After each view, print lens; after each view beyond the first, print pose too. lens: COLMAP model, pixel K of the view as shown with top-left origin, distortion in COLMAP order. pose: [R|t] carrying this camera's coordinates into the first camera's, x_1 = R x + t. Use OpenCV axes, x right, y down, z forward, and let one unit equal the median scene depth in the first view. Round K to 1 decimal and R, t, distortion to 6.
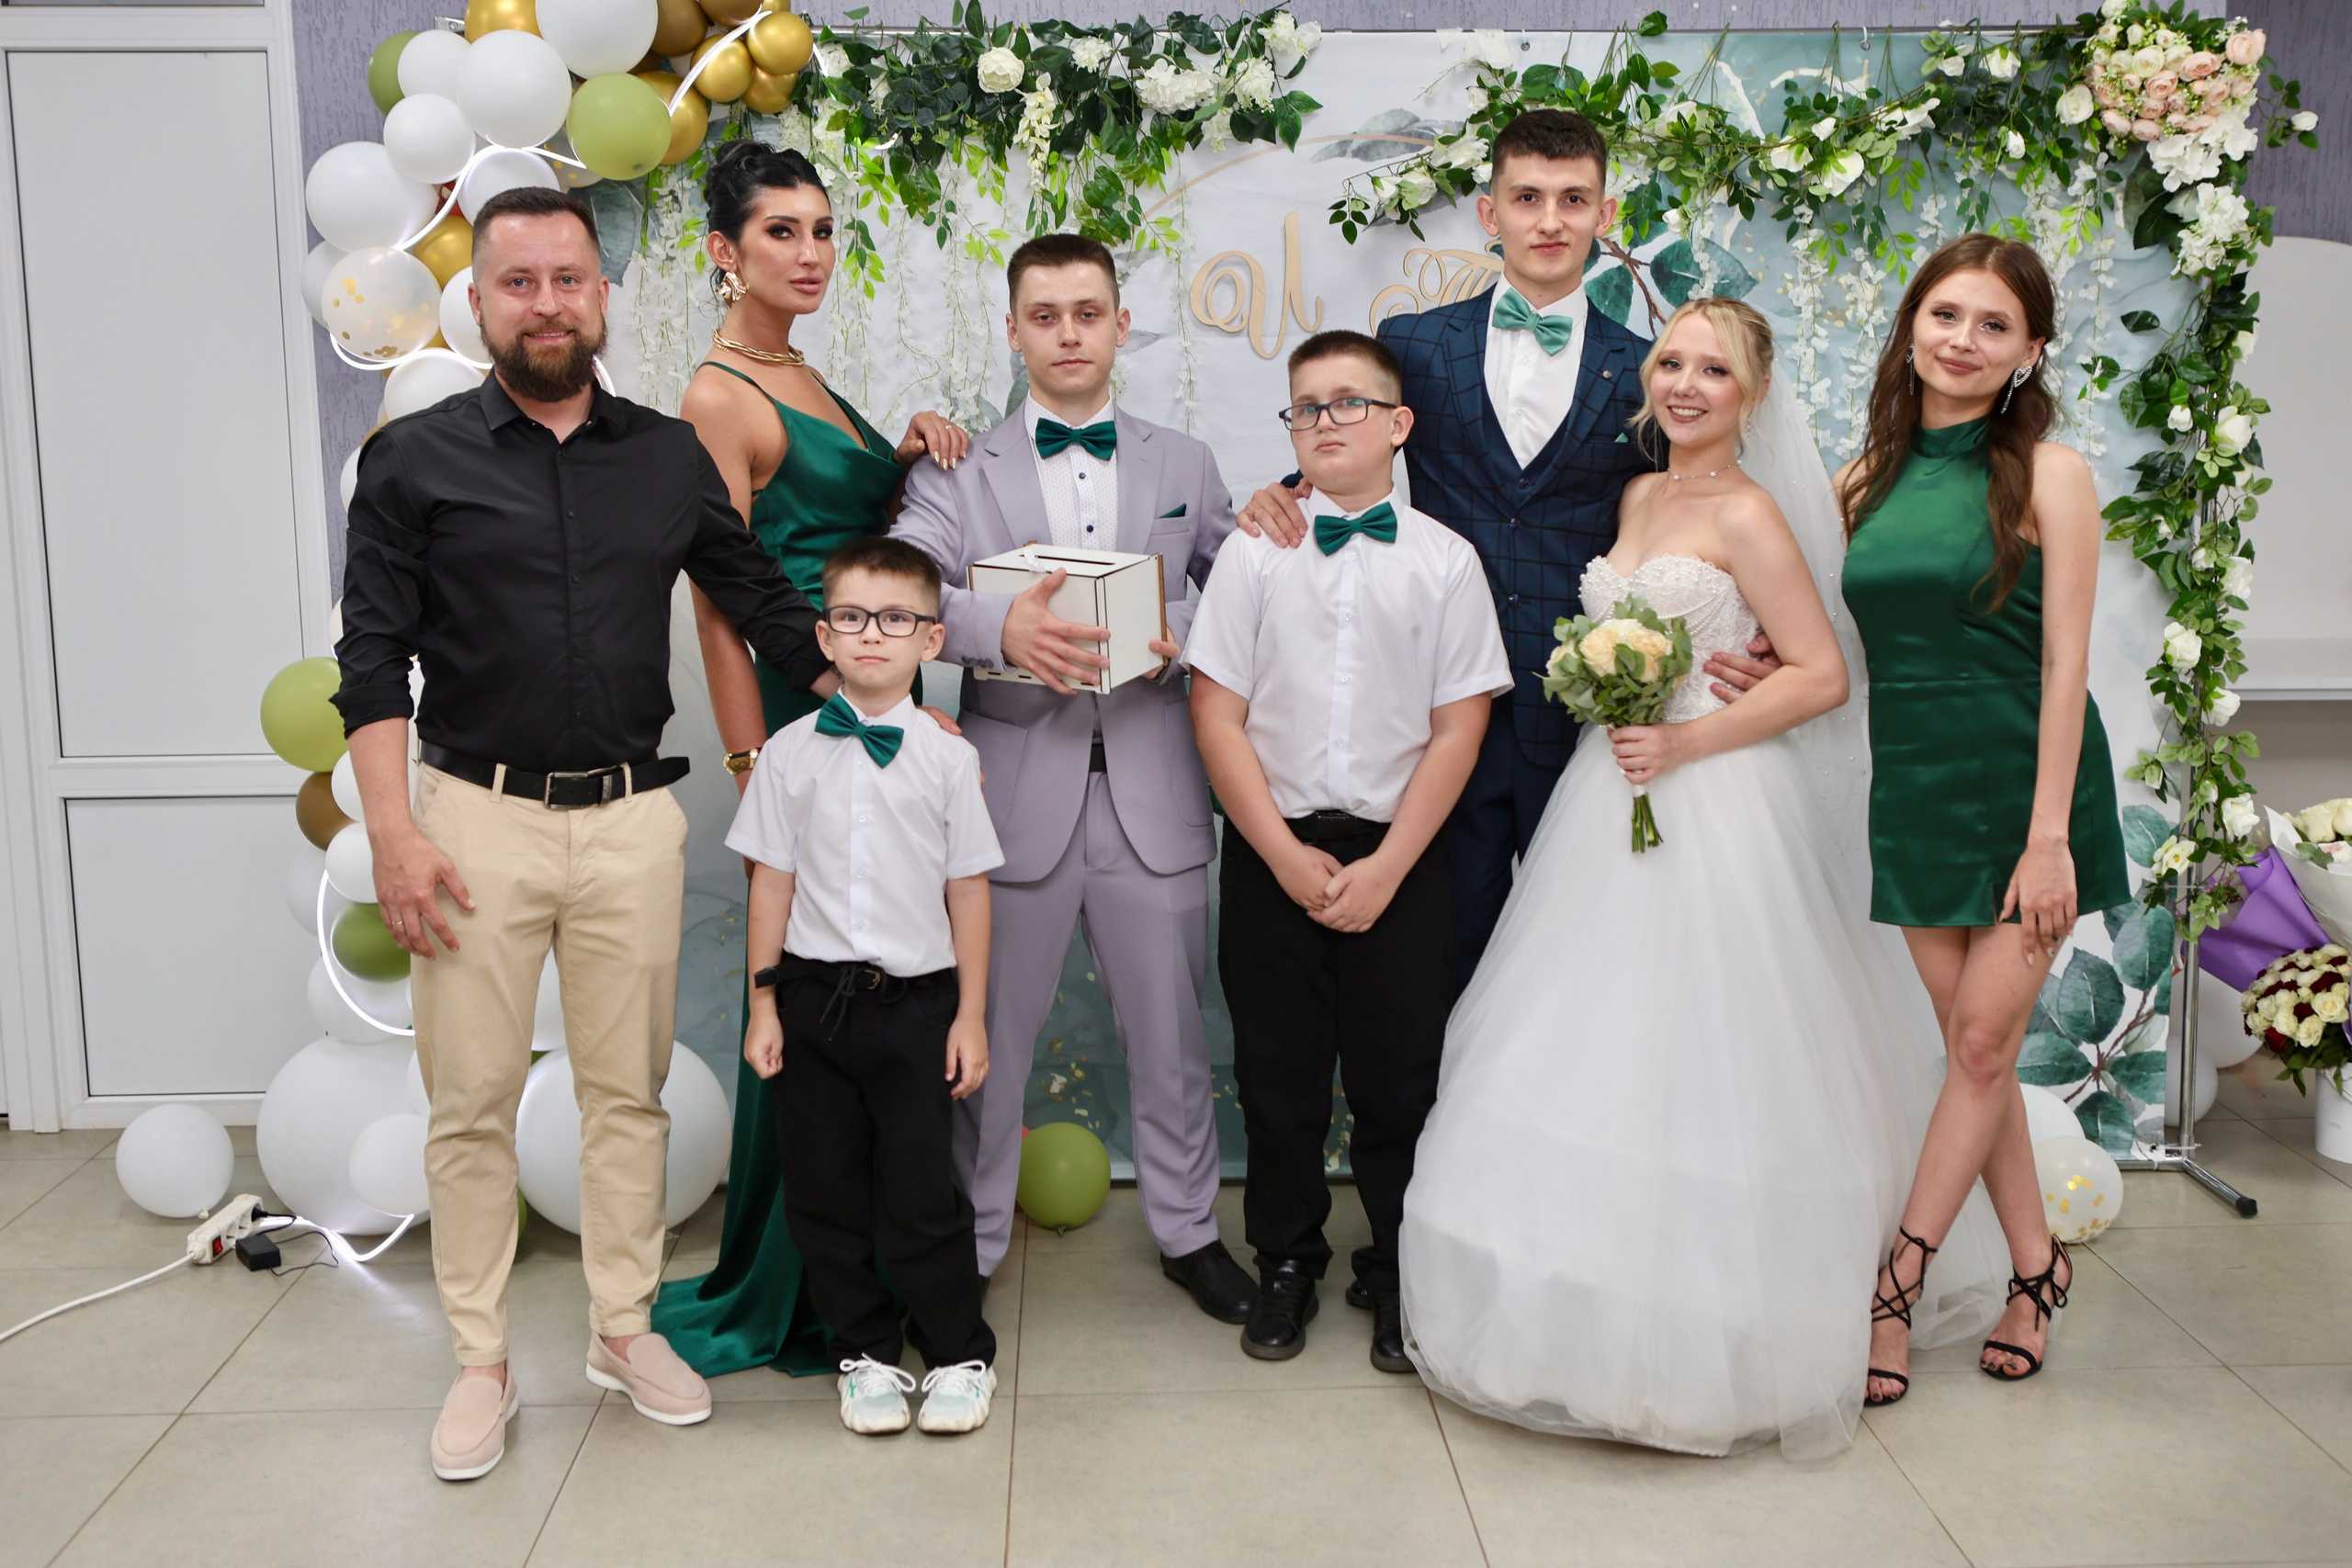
lens RADIAL K [[2507.1, 0, 1184.2], [0, 2507.1, 777.8], [0, 0, 1]] dist [-0.068586, 0.130638]
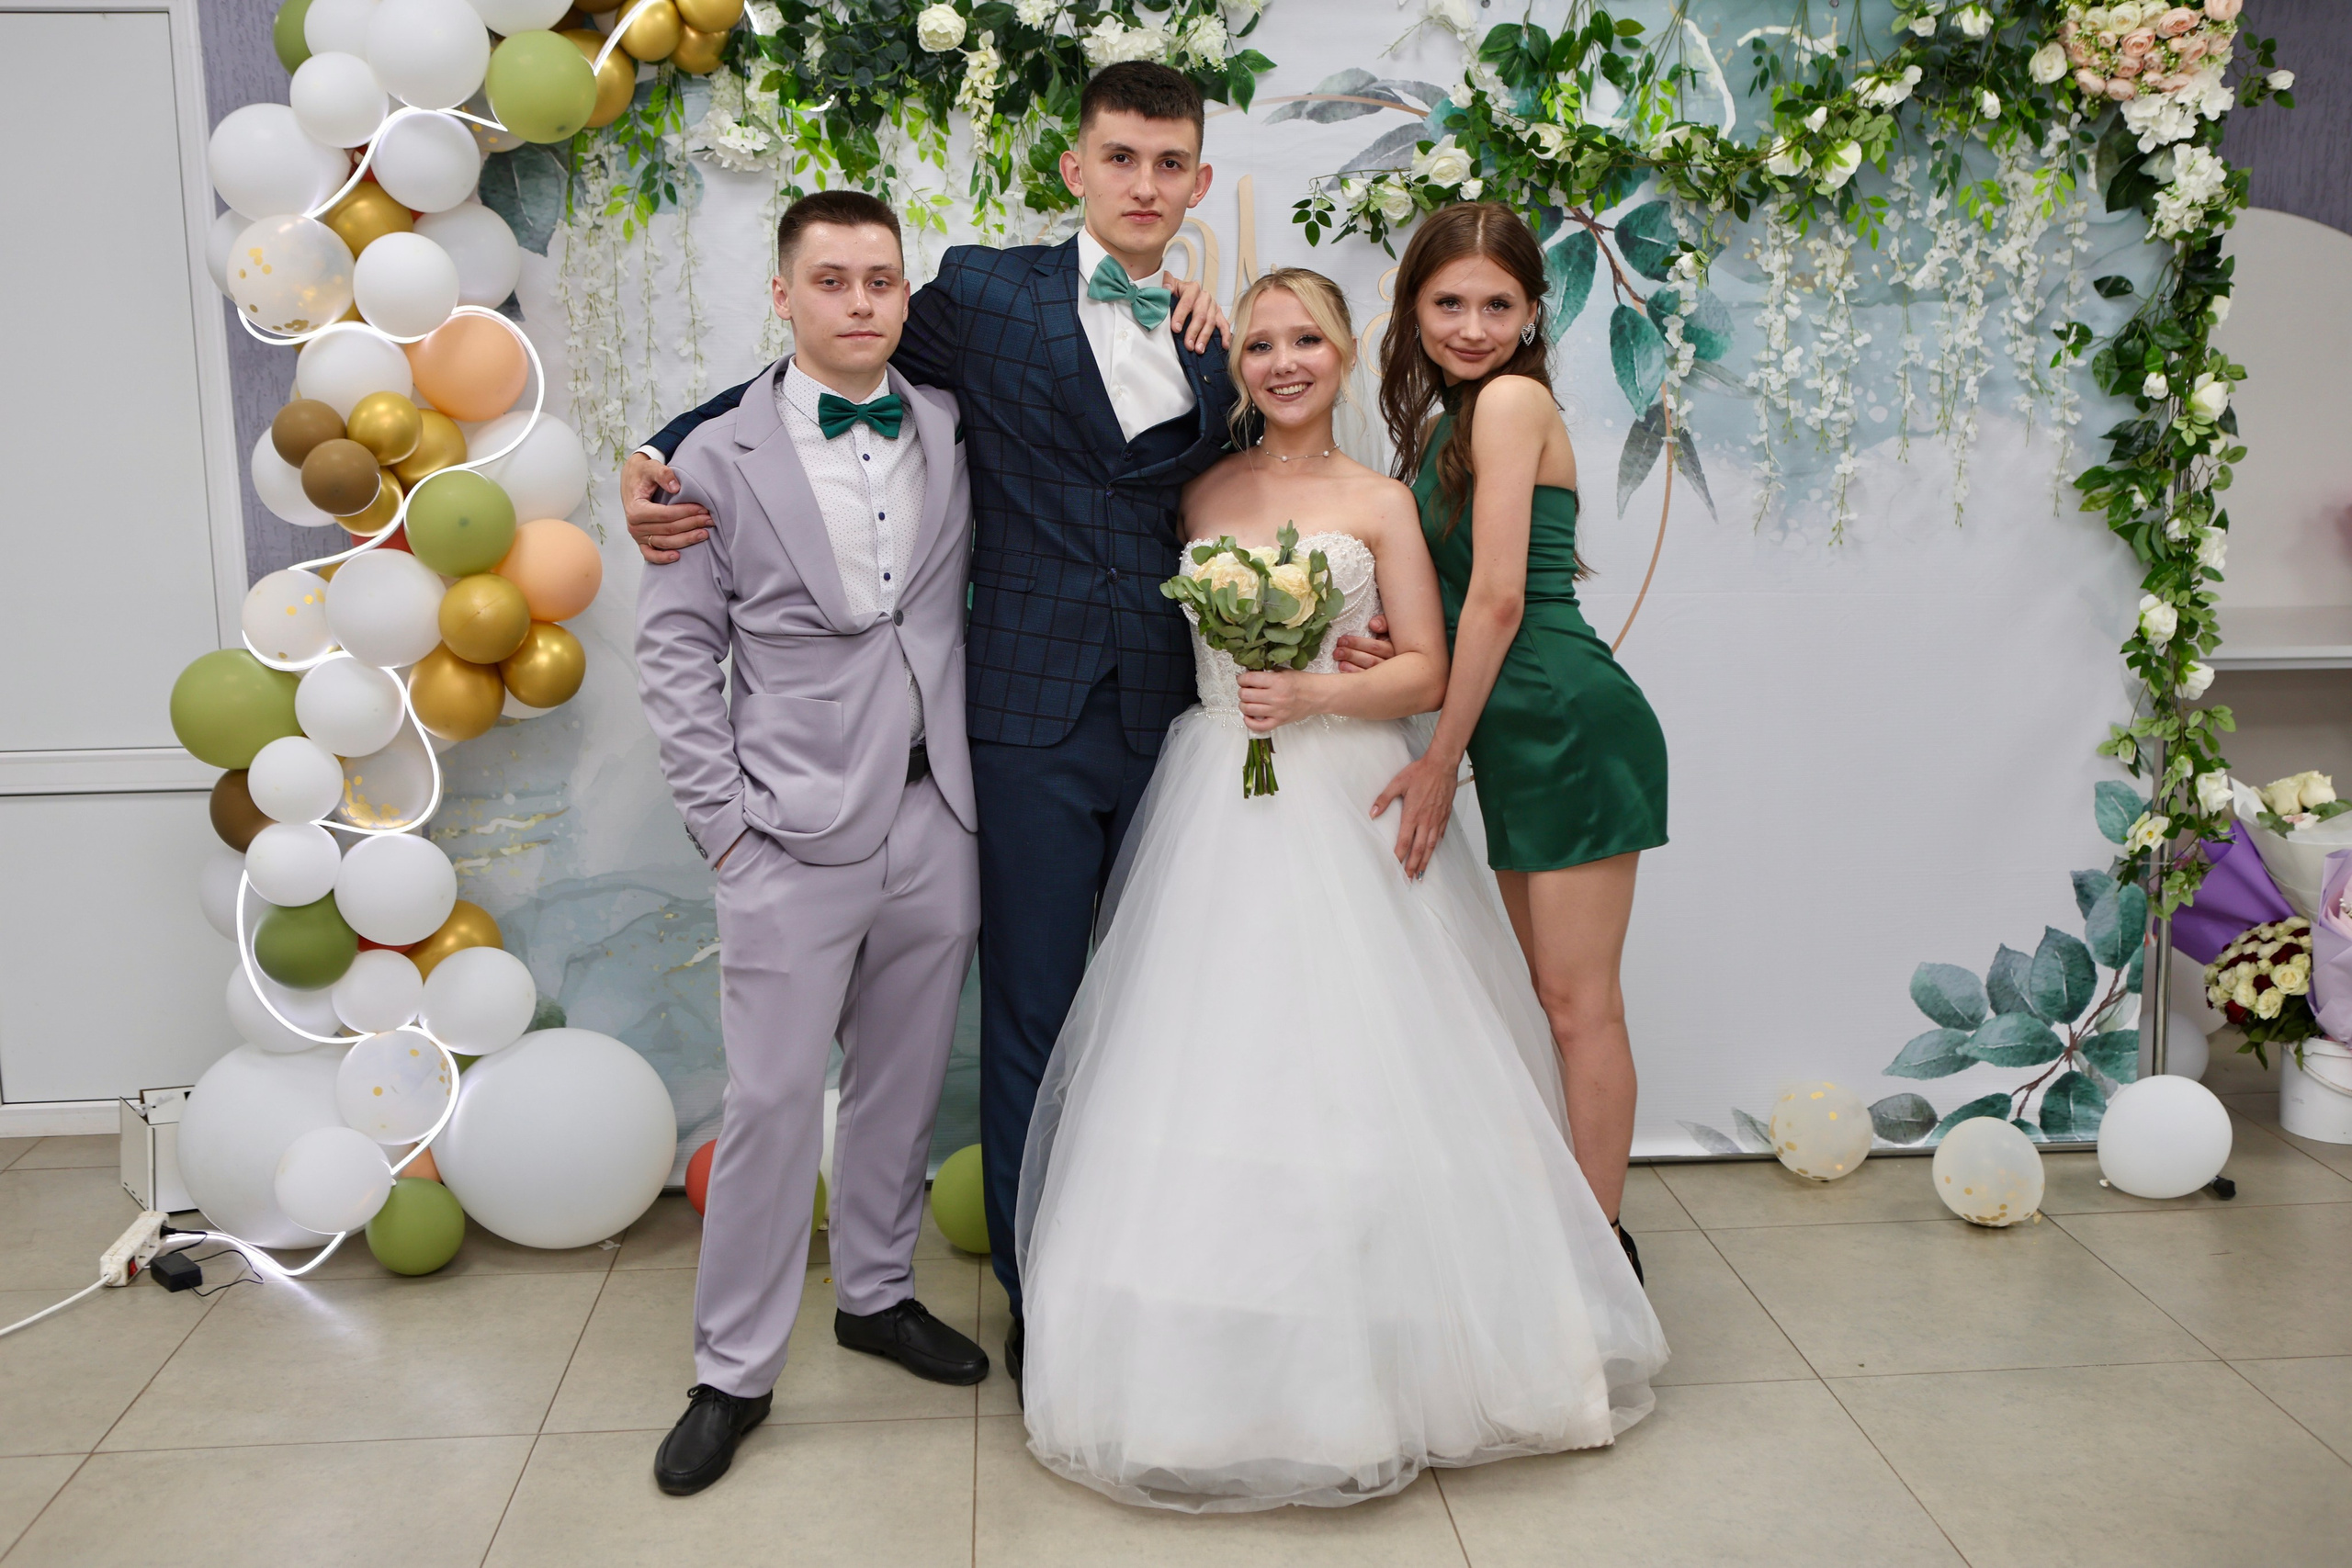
lens RADIAL K [[2421.8, 0, 1186.2], [0, 2421.8, 784.7], [0, 0, 1]] dist [-0.077237, 0.135894]
pose [[0.999441, -0.010836, 0.031642, -0.011861], [0.010308, 0.999806, 0.016777, -0.007525], [-0.031818, -0.016442, 0.999358, 0.067957]]
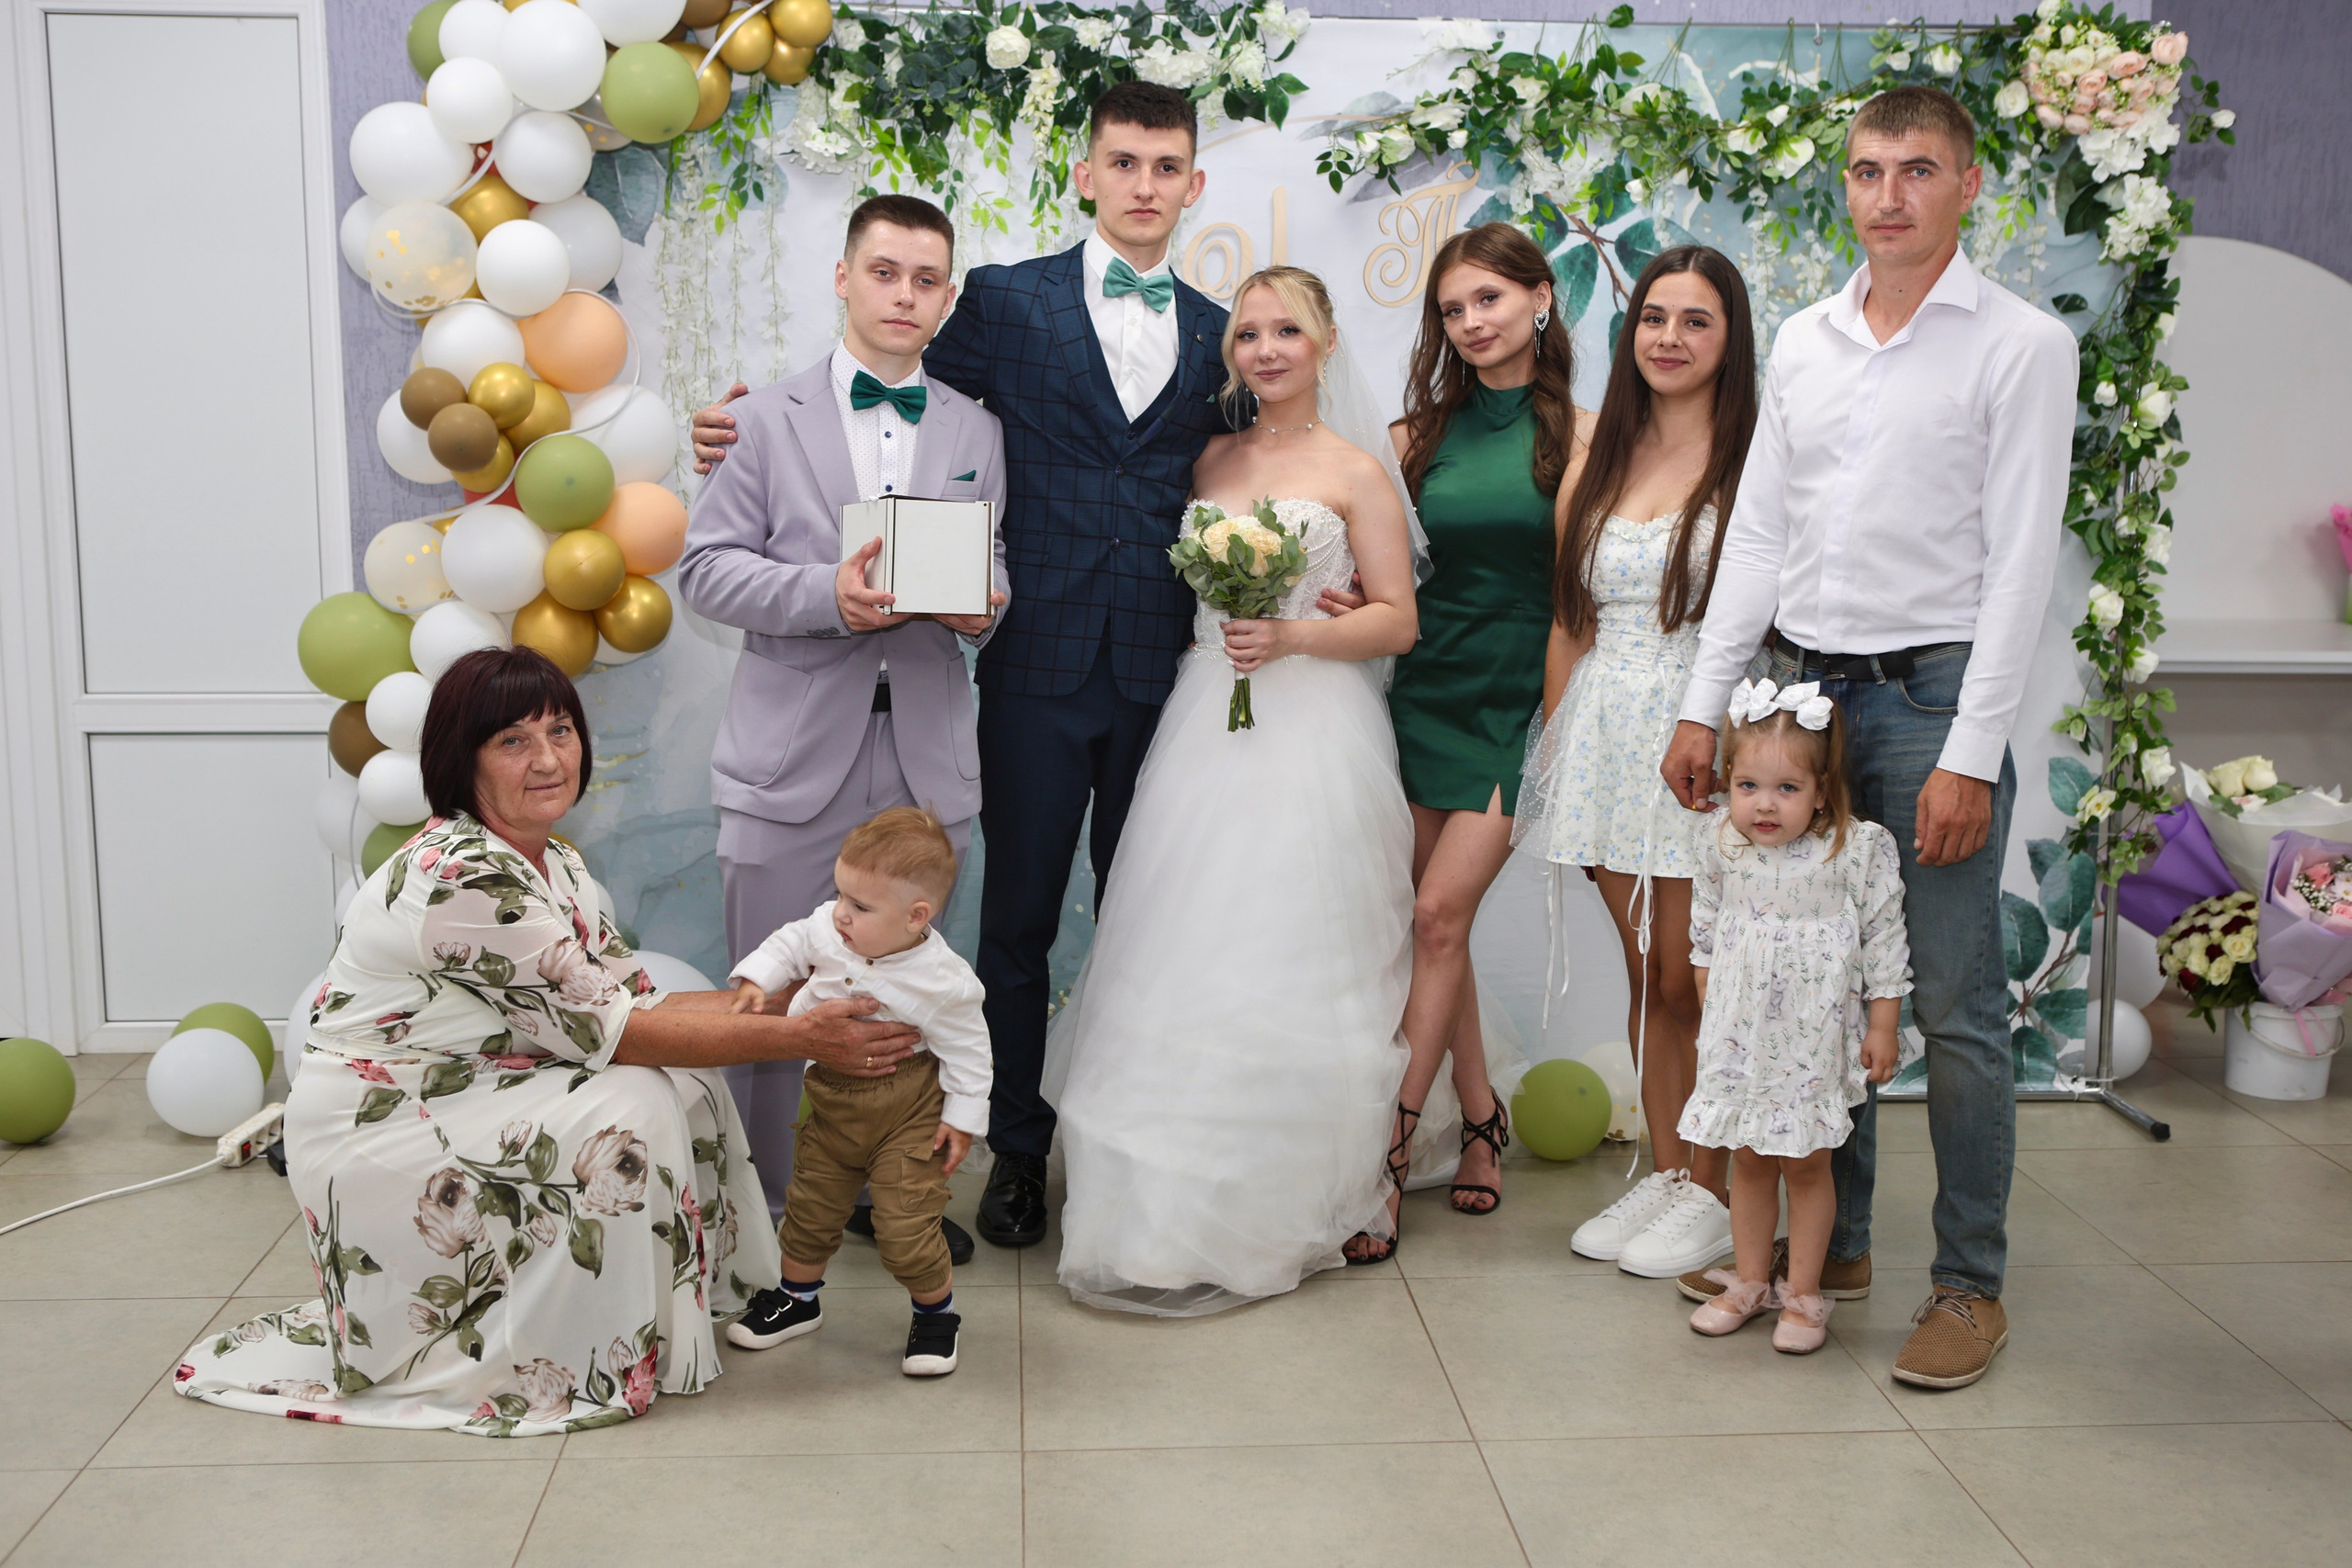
lens RADIAL K [[2507.1, 0, 1184.2], [0, 2507.1, 777.8], [0, 0, 1]] dist [-0.068586, 0.130638]
pose [[0.999481, 0.010572, 0.030441, -0.027312], [-0.010503, 0.999942, -0.002402, 0.027708], [-0.030465, 0.002081, 0.999534, -0.059026]]
